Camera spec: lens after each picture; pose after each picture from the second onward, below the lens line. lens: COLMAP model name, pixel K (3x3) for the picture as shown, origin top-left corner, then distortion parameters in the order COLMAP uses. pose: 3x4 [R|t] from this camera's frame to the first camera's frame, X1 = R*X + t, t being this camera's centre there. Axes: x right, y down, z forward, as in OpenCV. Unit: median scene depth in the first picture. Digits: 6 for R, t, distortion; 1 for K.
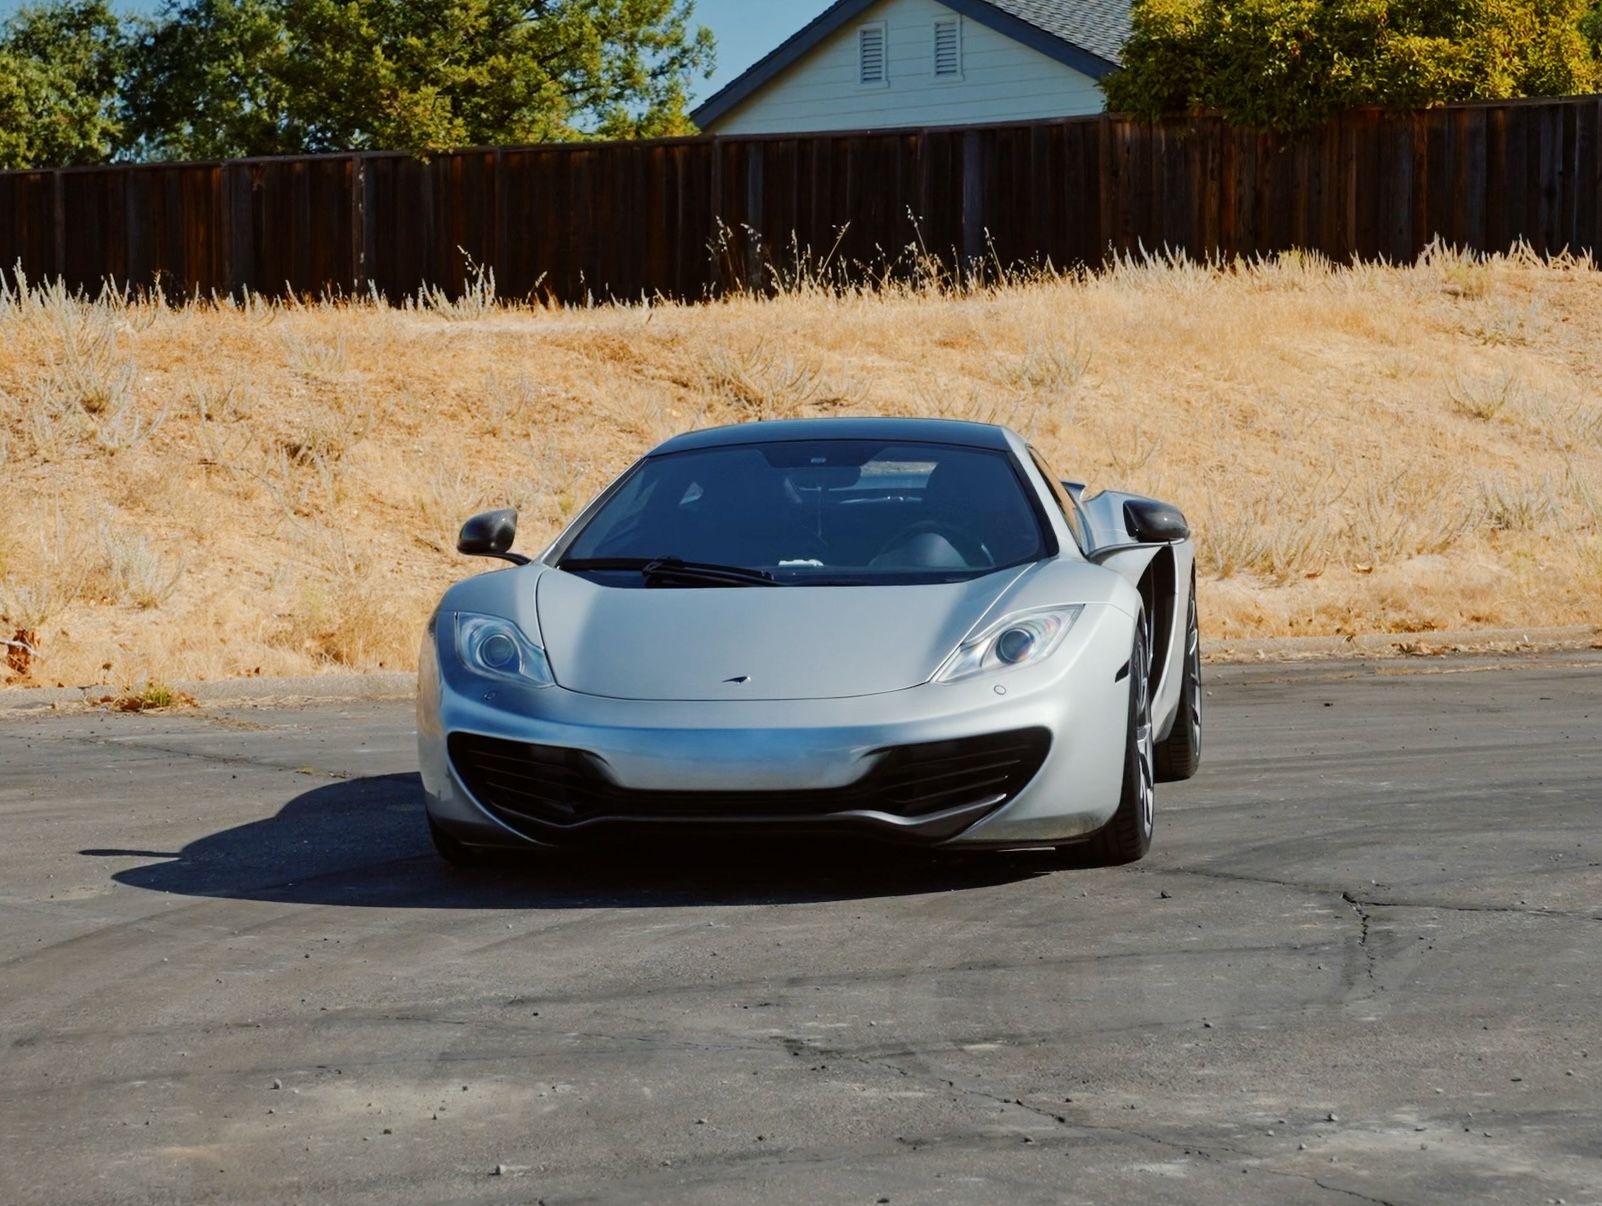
lens RADIAL K [[4945.9, 0, 821.1], [0, 4945.9, 625.4], [0, 0, 1]] dist [0.214284, 0.870010]
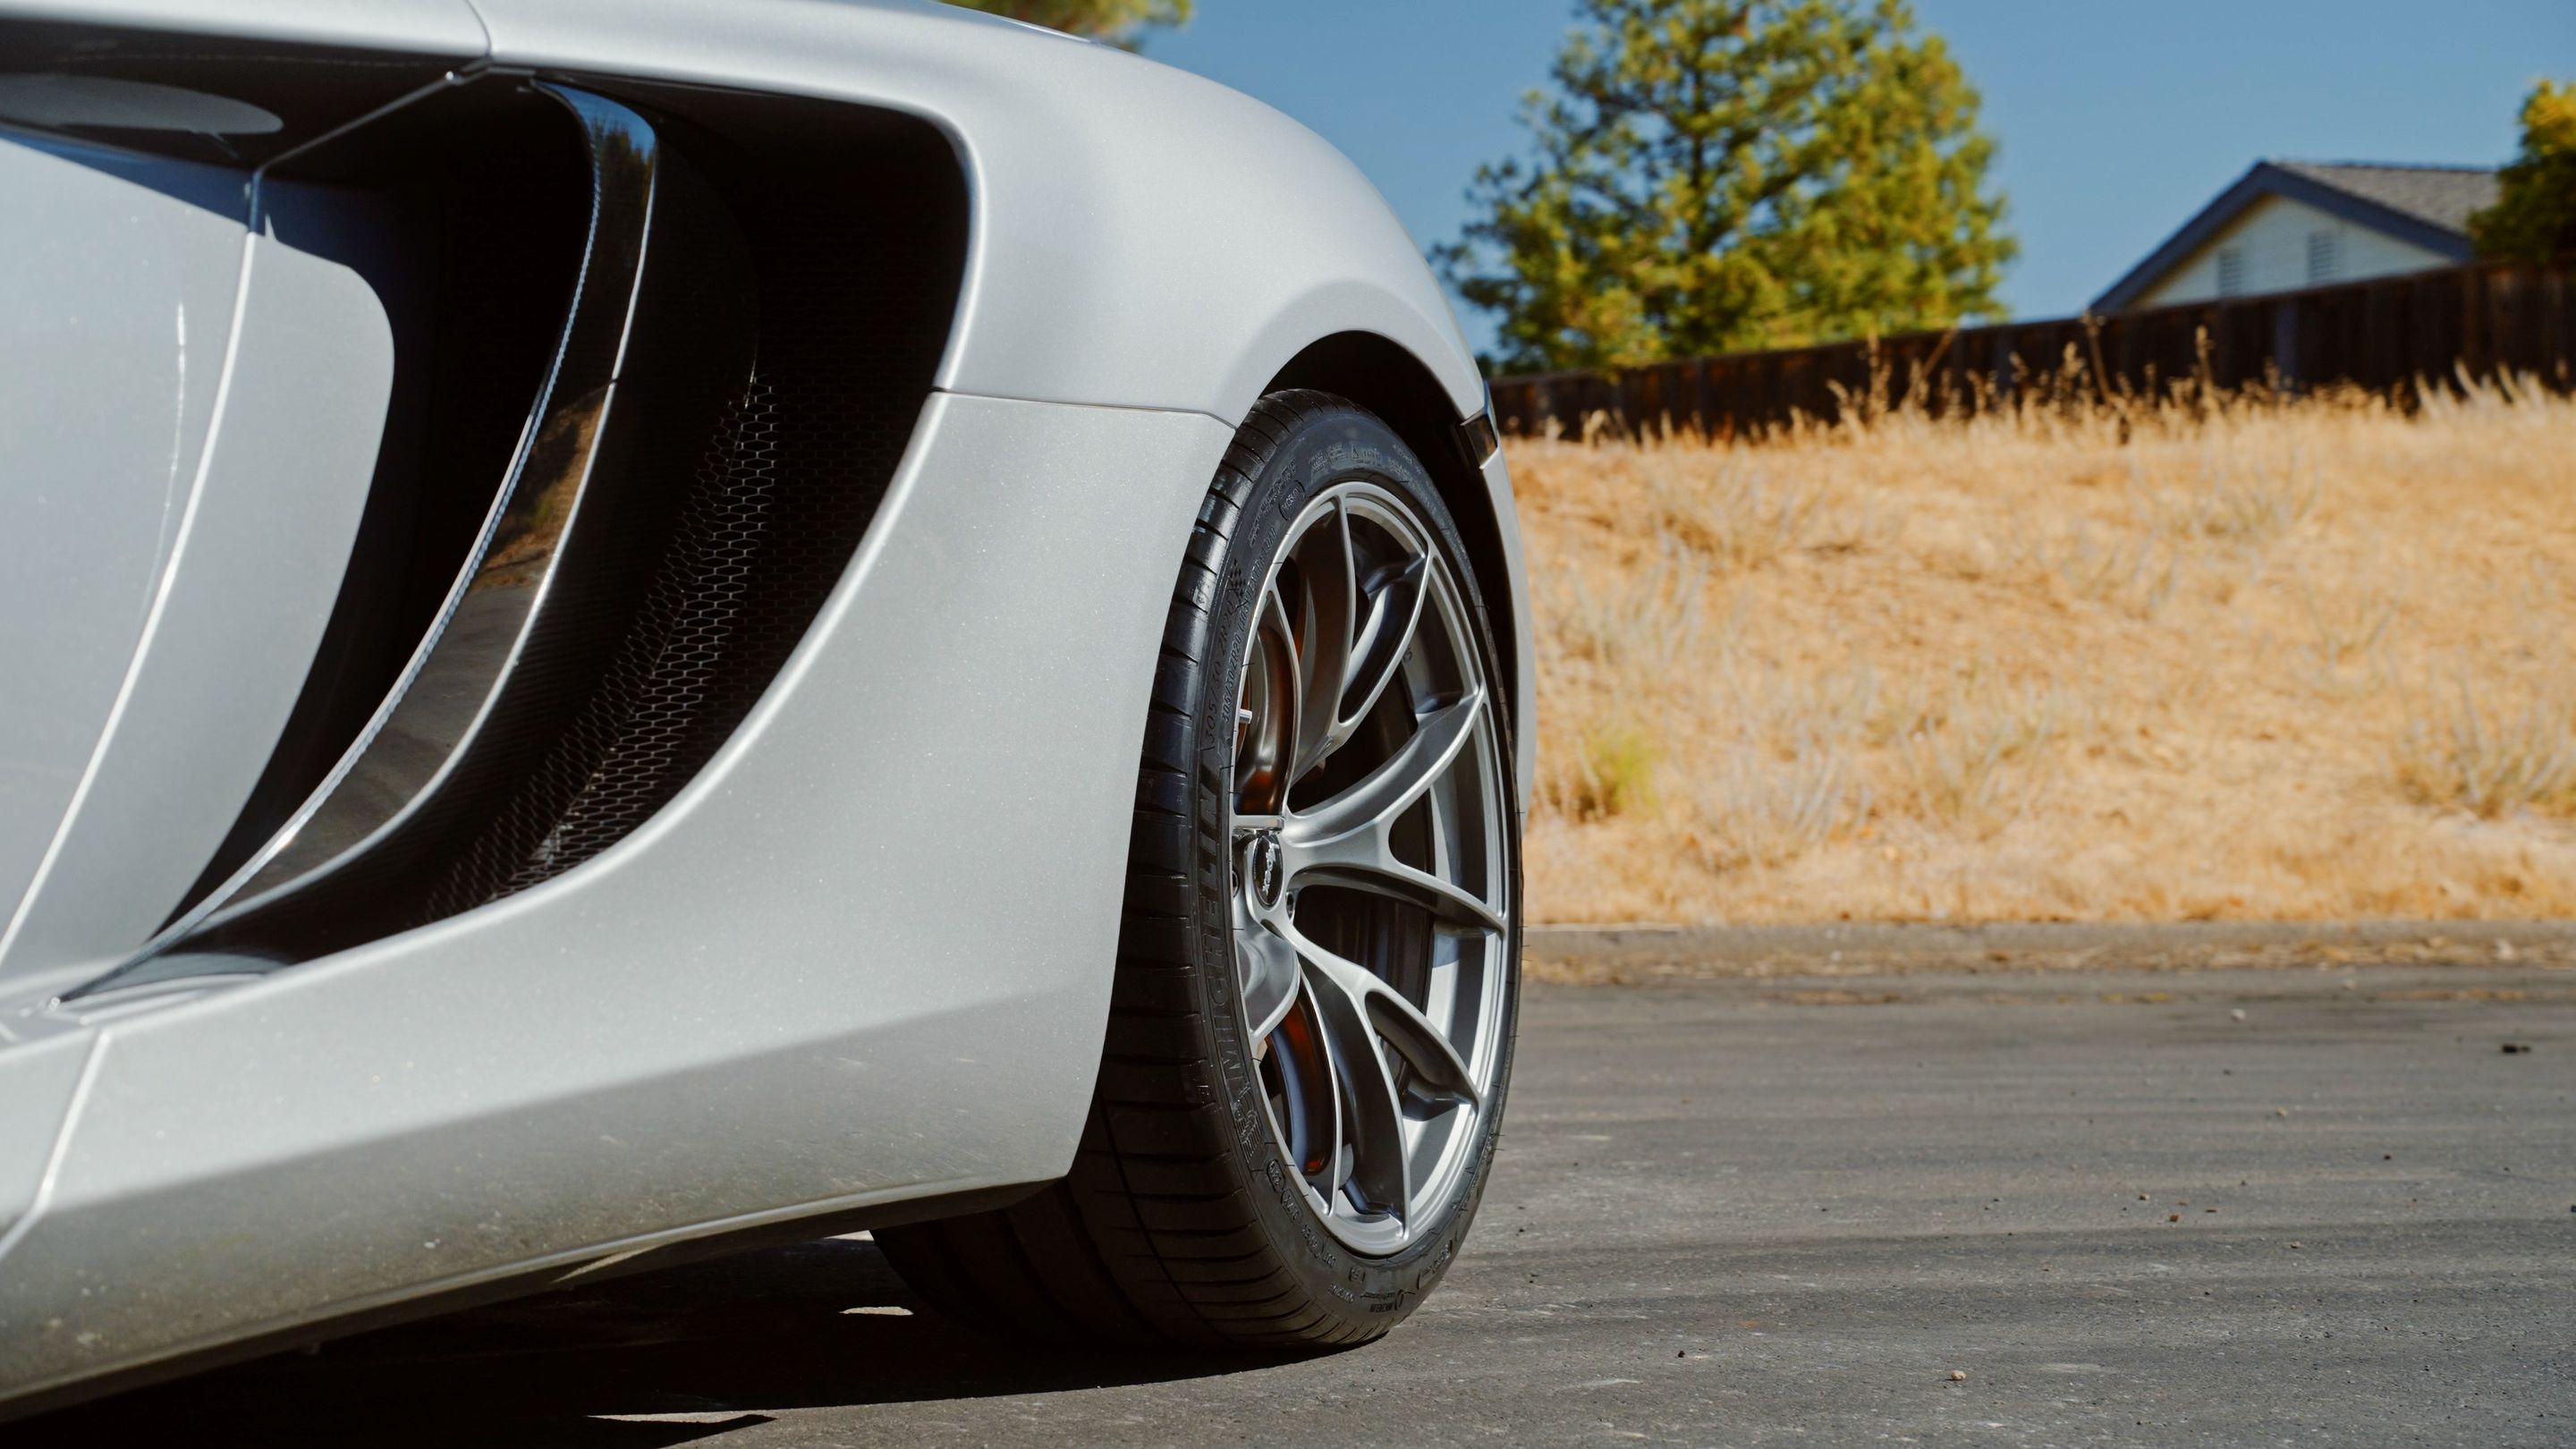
lens RADIAL K [[3906.3, 0, 1307.0], [0, 3906.3, 744.8], [0, 0, 1]] dist [0.314958, 0.219850]
pose [[0.962302, 0.000276, -0.271981, 0.076198], [-0.016074, 0.998309, -0.055859, 0.008909], [0.271506, 0.058125, 0.960680, 0.530589]]
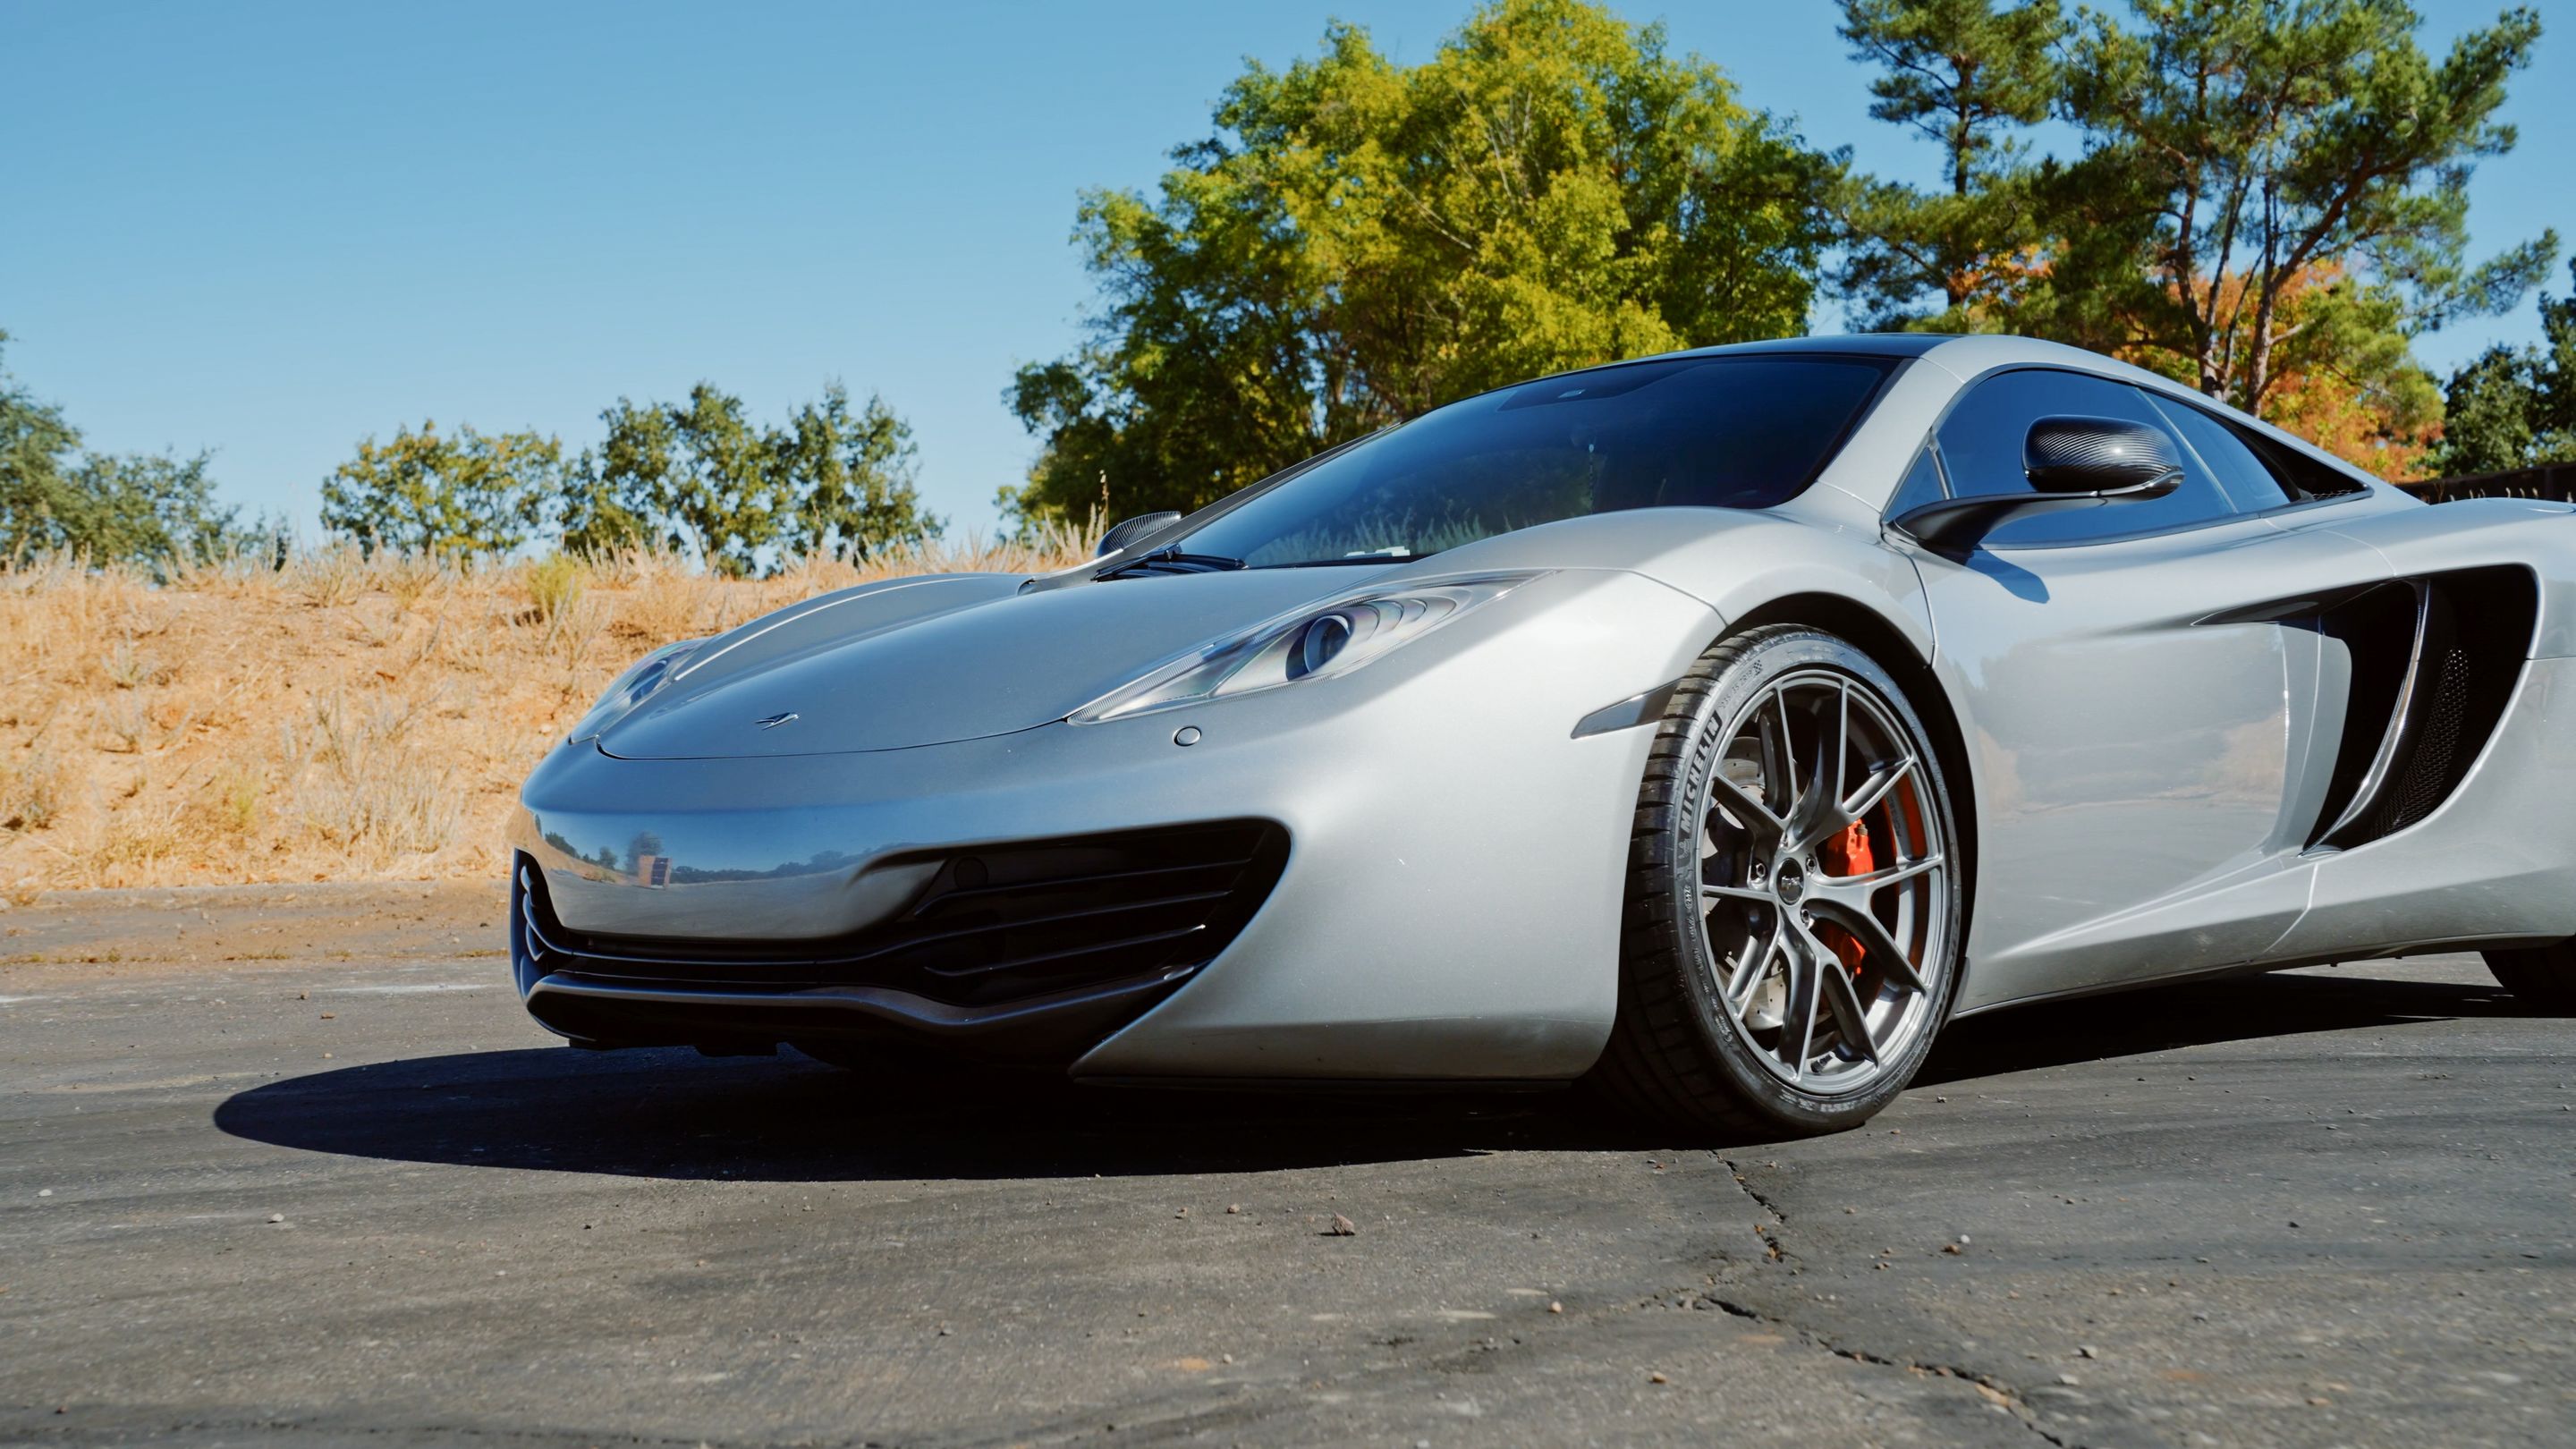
lens RADIAL K [[3240.8, 0, 1298.7], [0, 3240.8, 736.3], [0, 0, 1]] dist [0.124736, 0.358400]
pose [[0.795596, -0.008351, -0.605769, 0.112312], [-0.024329, 0.998658, -0.045719, 0.013236], [0.605338, 0.051112, 0.794326, 0.389072]]
